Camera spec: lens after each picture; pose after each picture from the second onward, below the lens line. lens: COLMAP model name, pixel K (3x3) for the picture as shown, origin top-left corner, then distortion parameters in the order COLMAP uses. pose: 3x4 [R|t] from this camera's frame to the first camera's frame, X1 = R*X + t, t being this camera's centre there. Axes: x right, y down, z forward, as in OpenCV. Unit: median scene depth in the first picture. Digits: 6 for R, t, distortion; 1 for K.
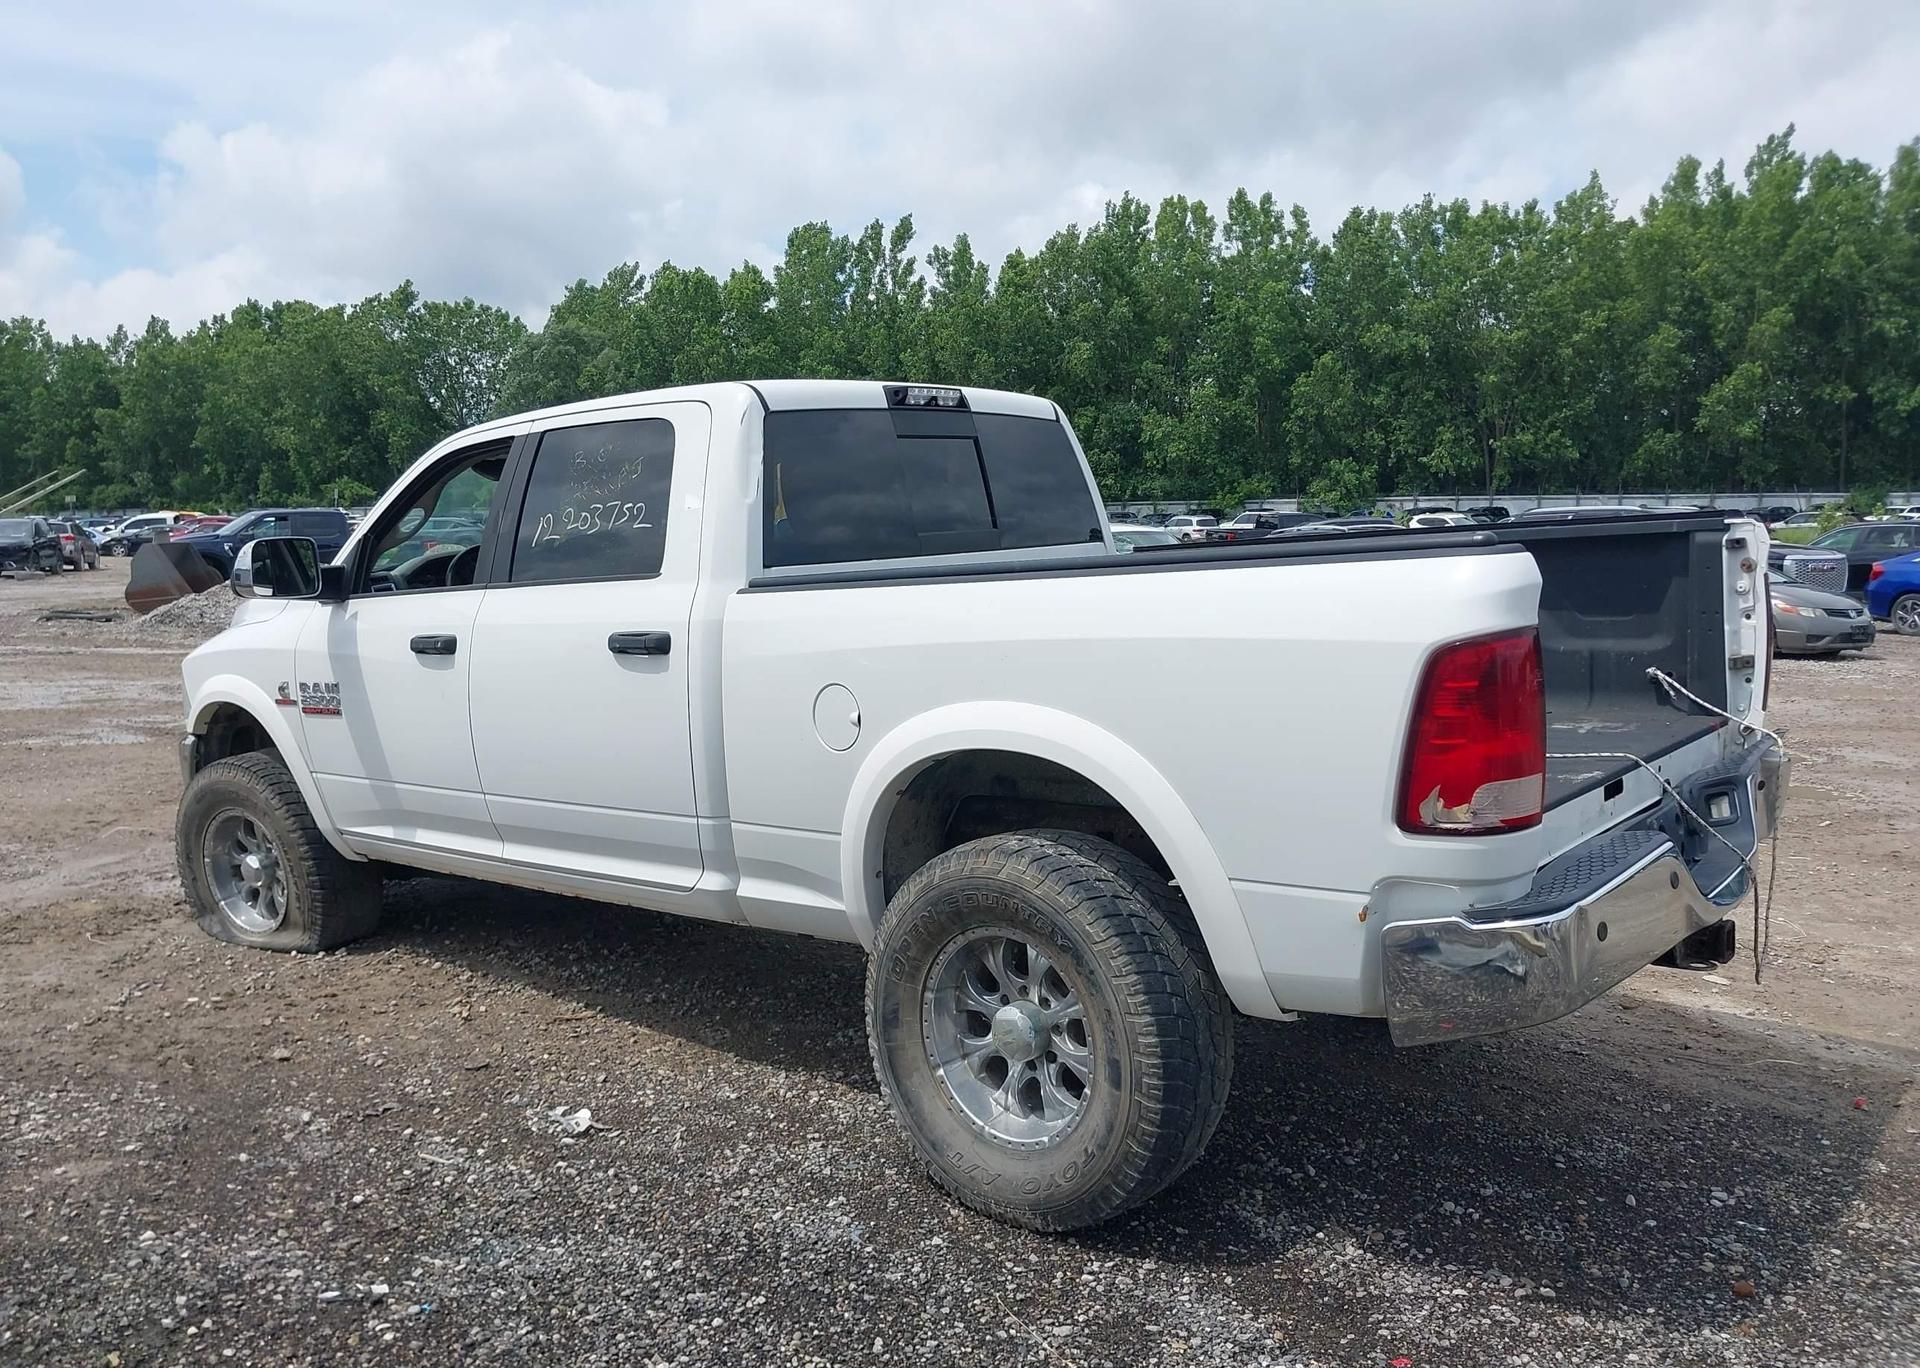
lens RADIAL K [[1505.1, 0, 979.6], [0, 1505.1, 691.3], [0, 0, 1]] dist [0.042545, -0.069591]
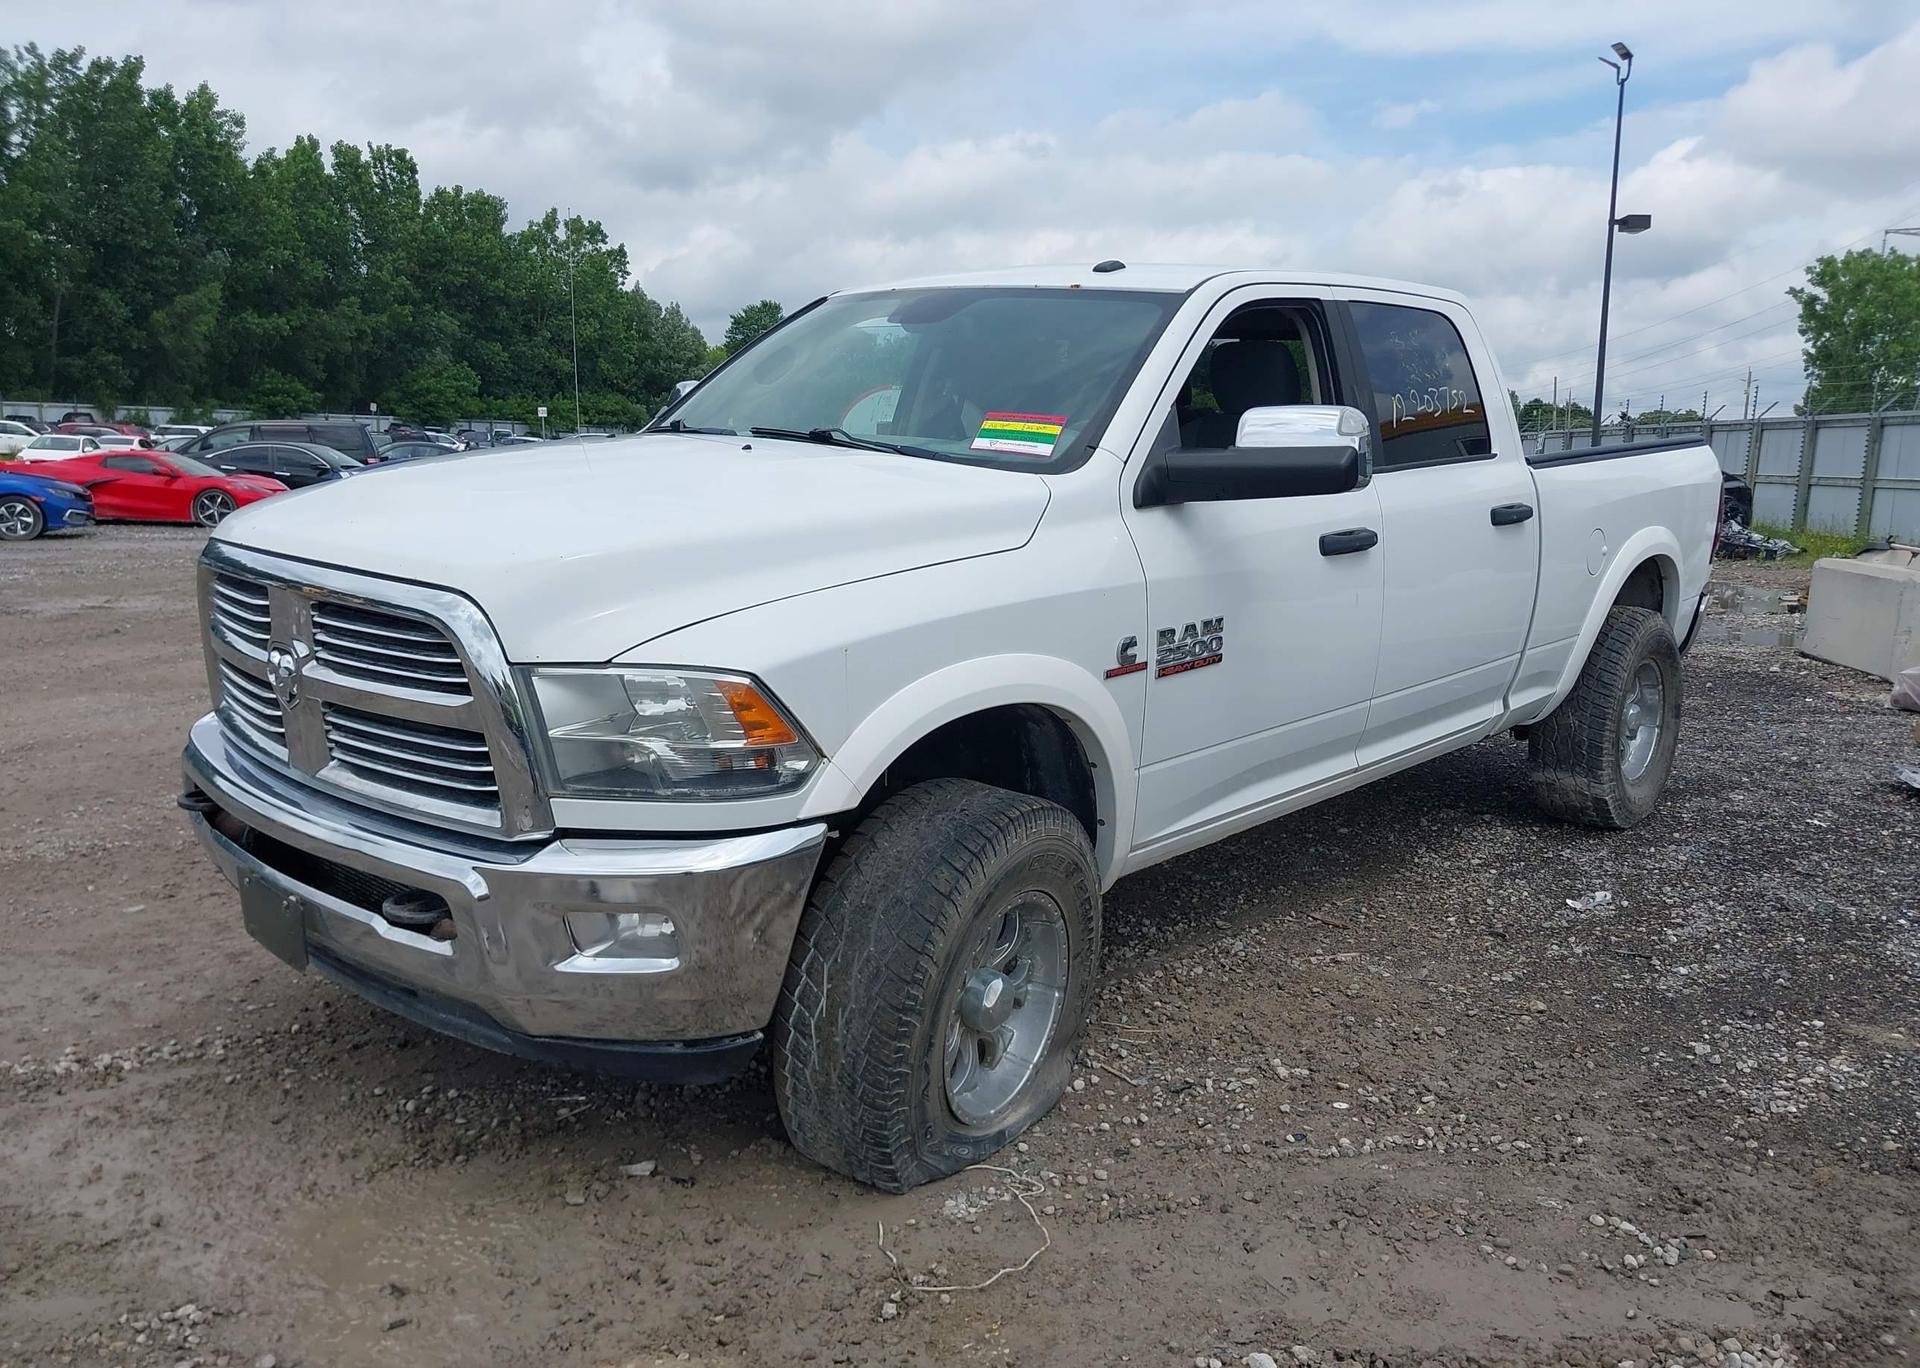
lens RADIAL K [[1521.4, 0, 974.0], [0, 1521.4, 684.6], [0, 0, 1]] dist [0.003684, -0.002109]
pose [[0.043976, -0.147426, 0.988095, -1.001355], [0.088483, 0.985740, 0.143136, -0.075182], [-0.995106, 0.081135, 0.056394, 0.957684]]
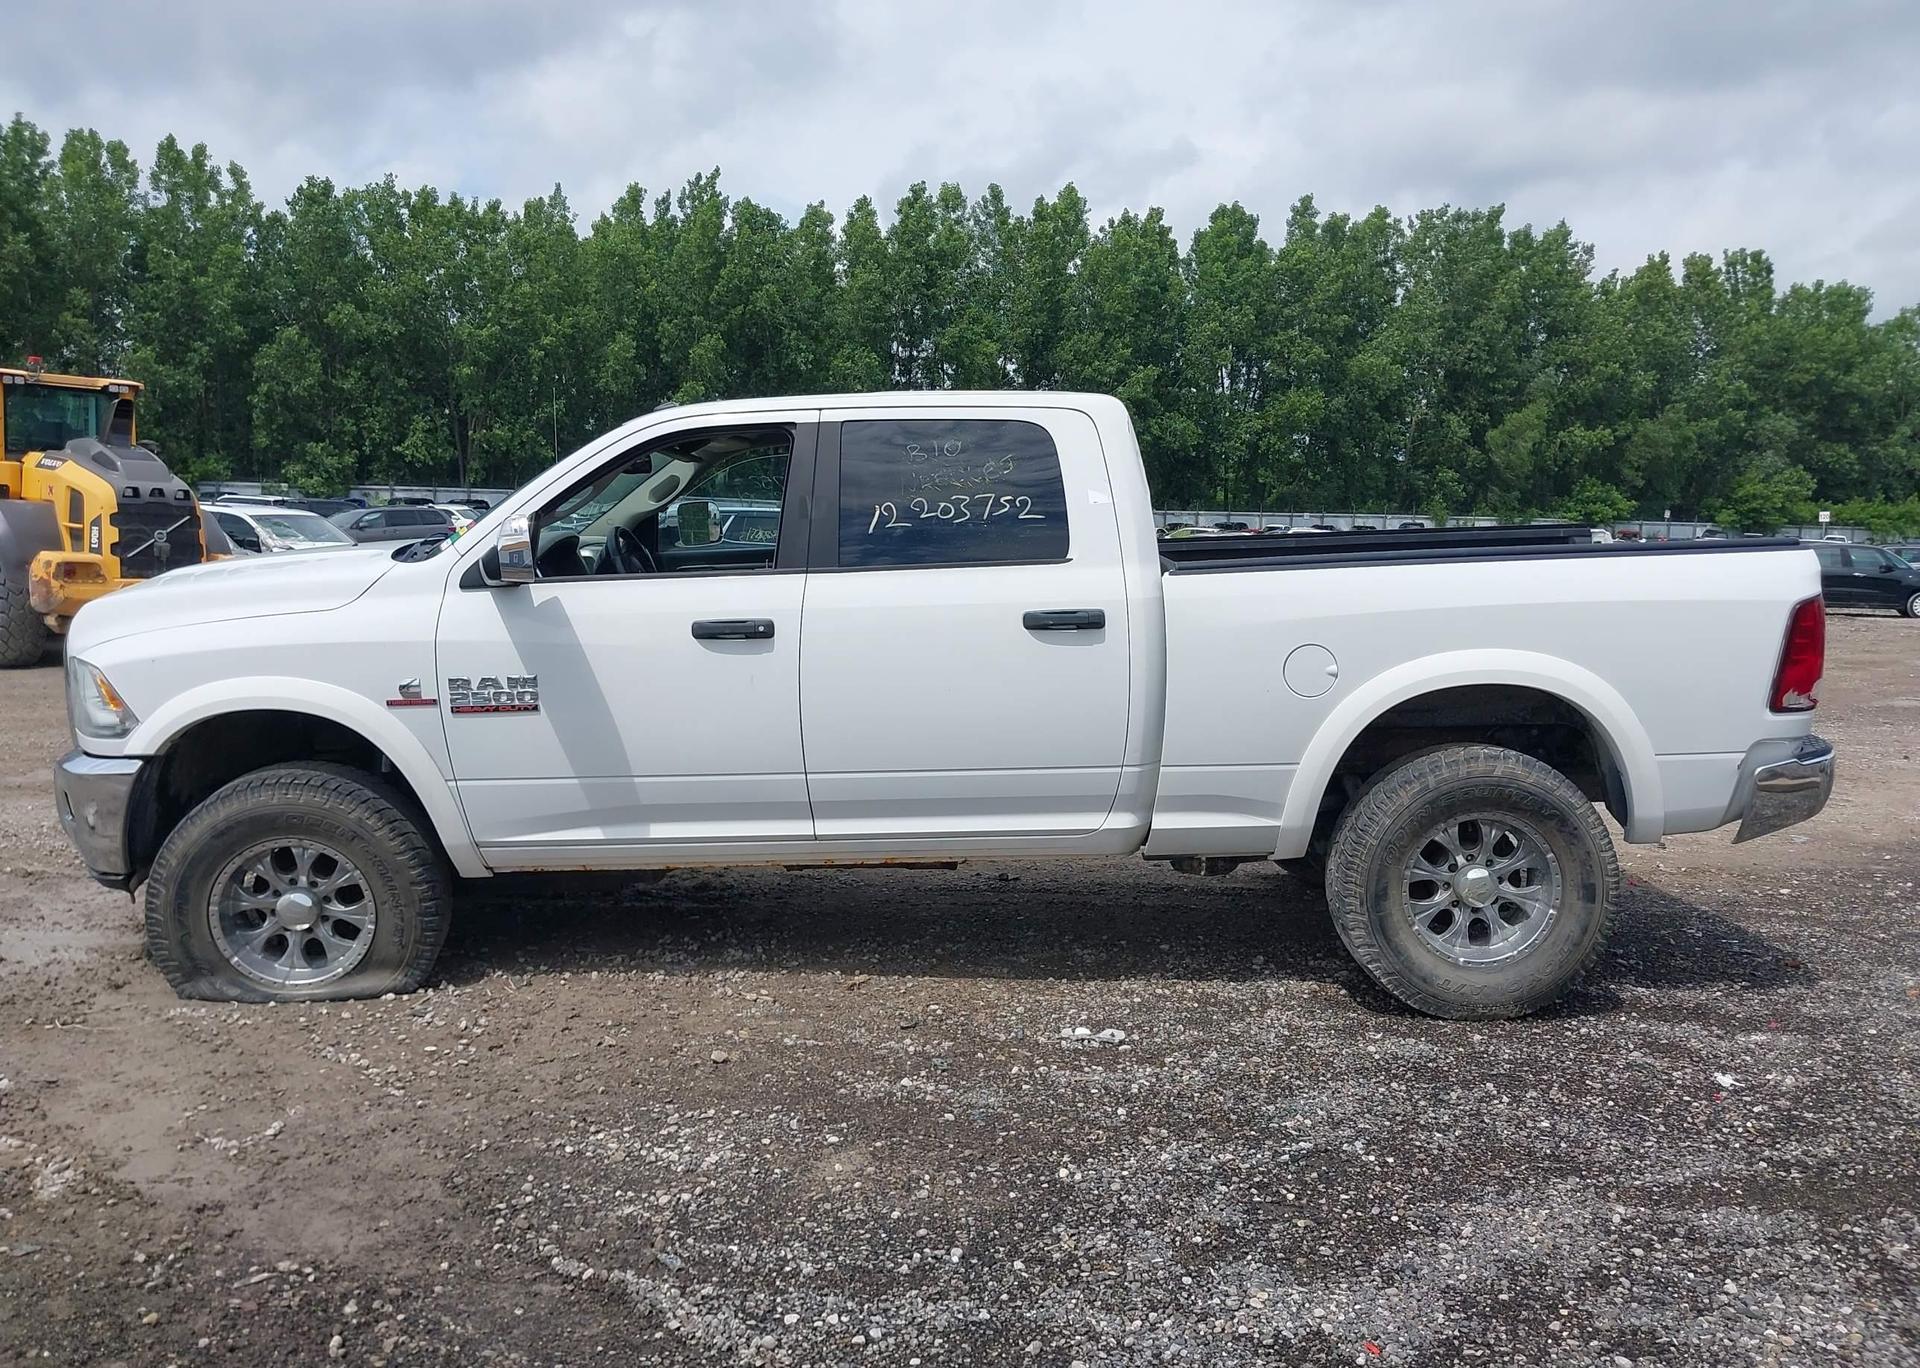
lens RADIAL K [[1505.1, 0, 979.6], [0, 1505.1, 691.3], [0, 0, 1]] dist [0.042545, -0.069591]
pose [[0.774264, -0.047410, 0.631084, -0.705036], [0.044140, 0.998807, 0.020880, -0.003120], [-0.631321, 0.011689, 0.775433, 0.113573]]
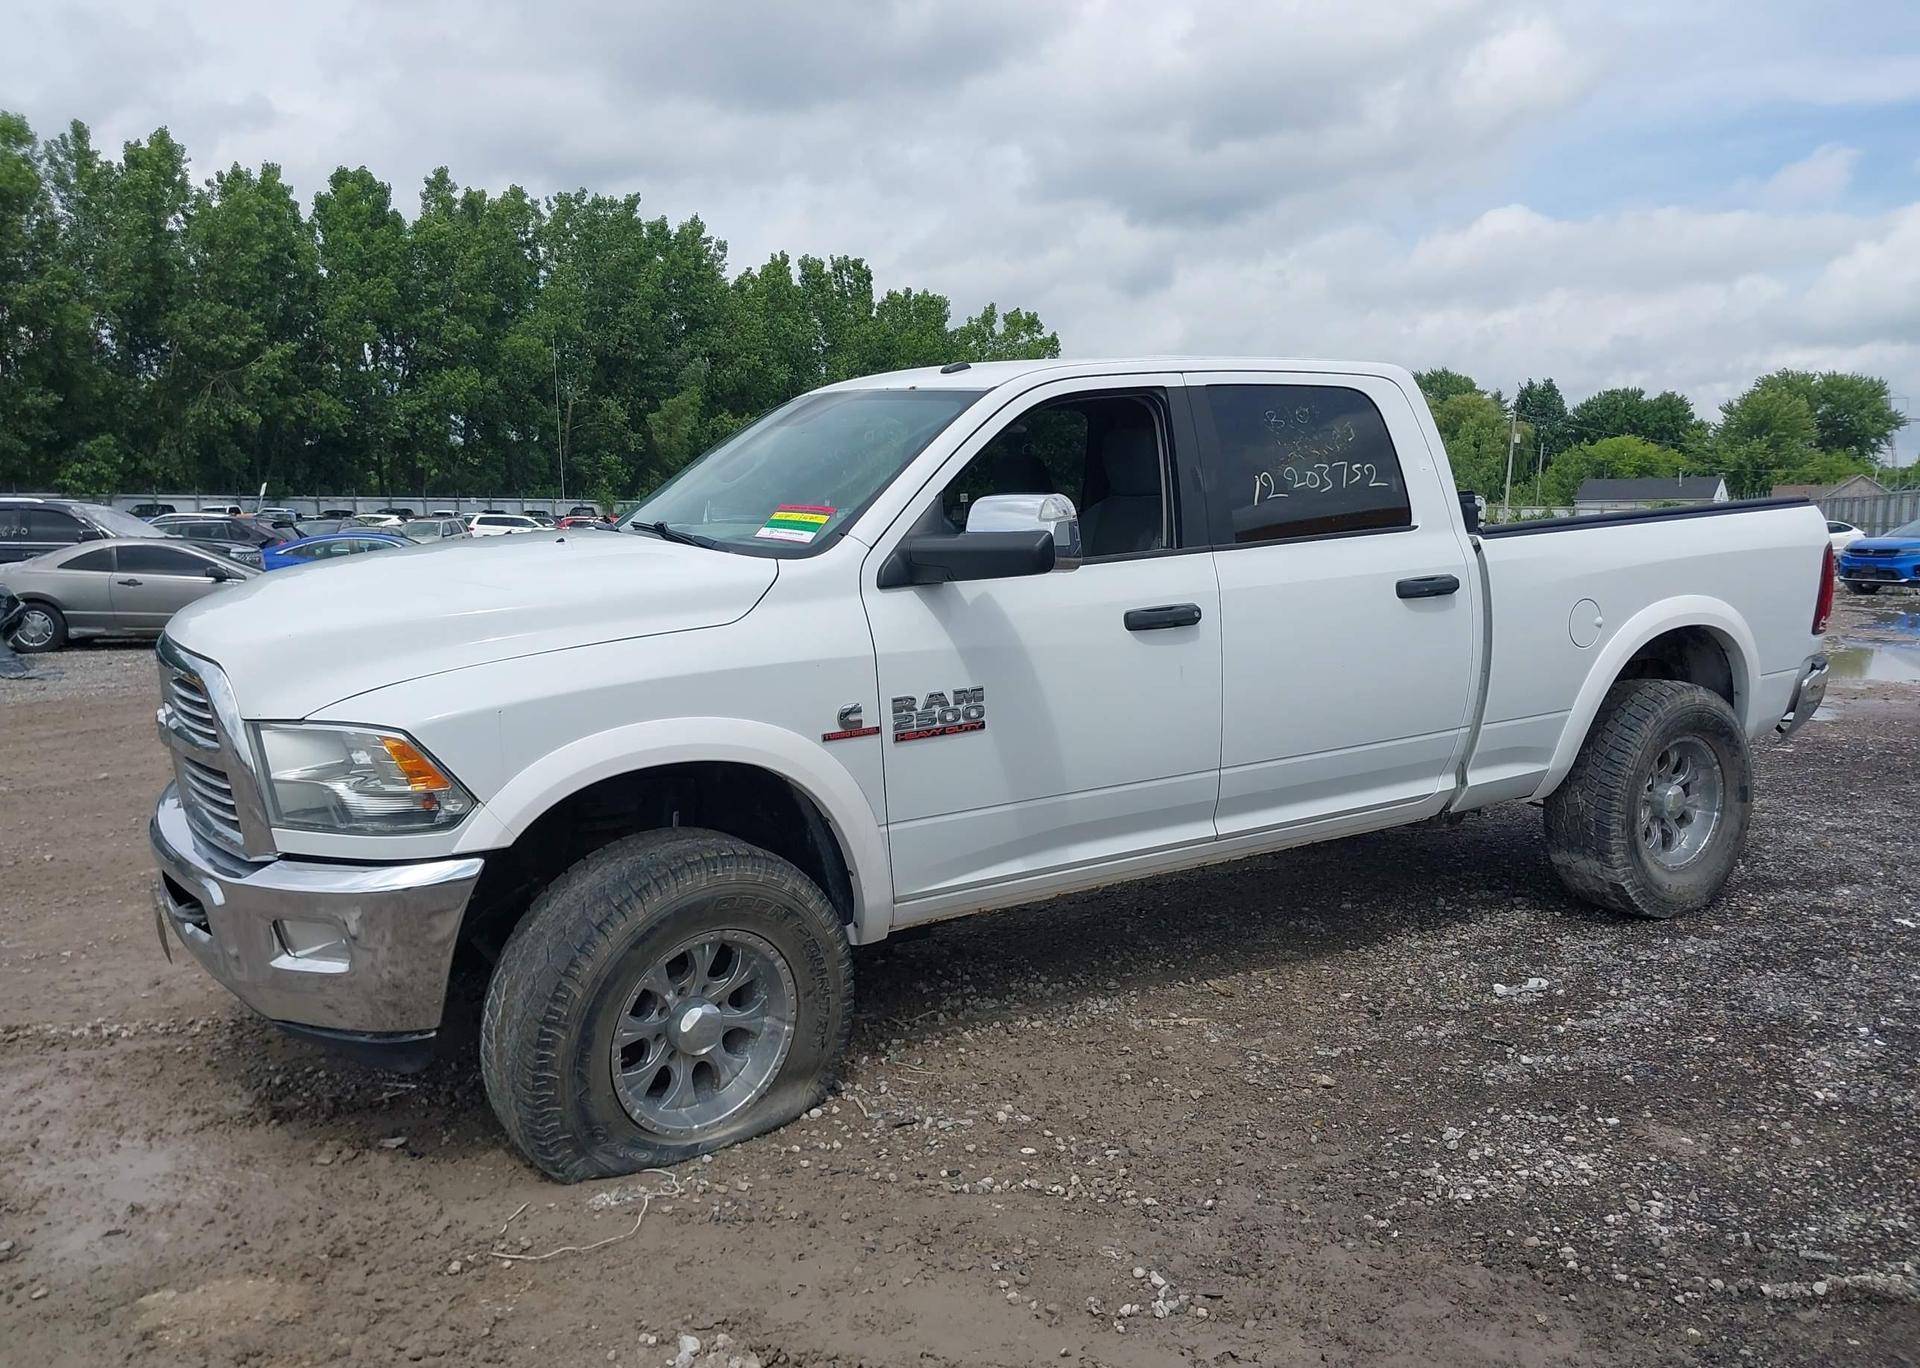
lens RADIAL K [[1505.1, 0, 979.6], [0, 1505.1, 691.3], [0, 0, 1]] dist [0.042545, -0.069591]
pose [[0.319897, -0.103488, 0.941783, -1.004275], [0.105575, 0.991720, 0.073114, -0.051440], [-0.941552, 0.076040, 0.328174, 0.672133]]
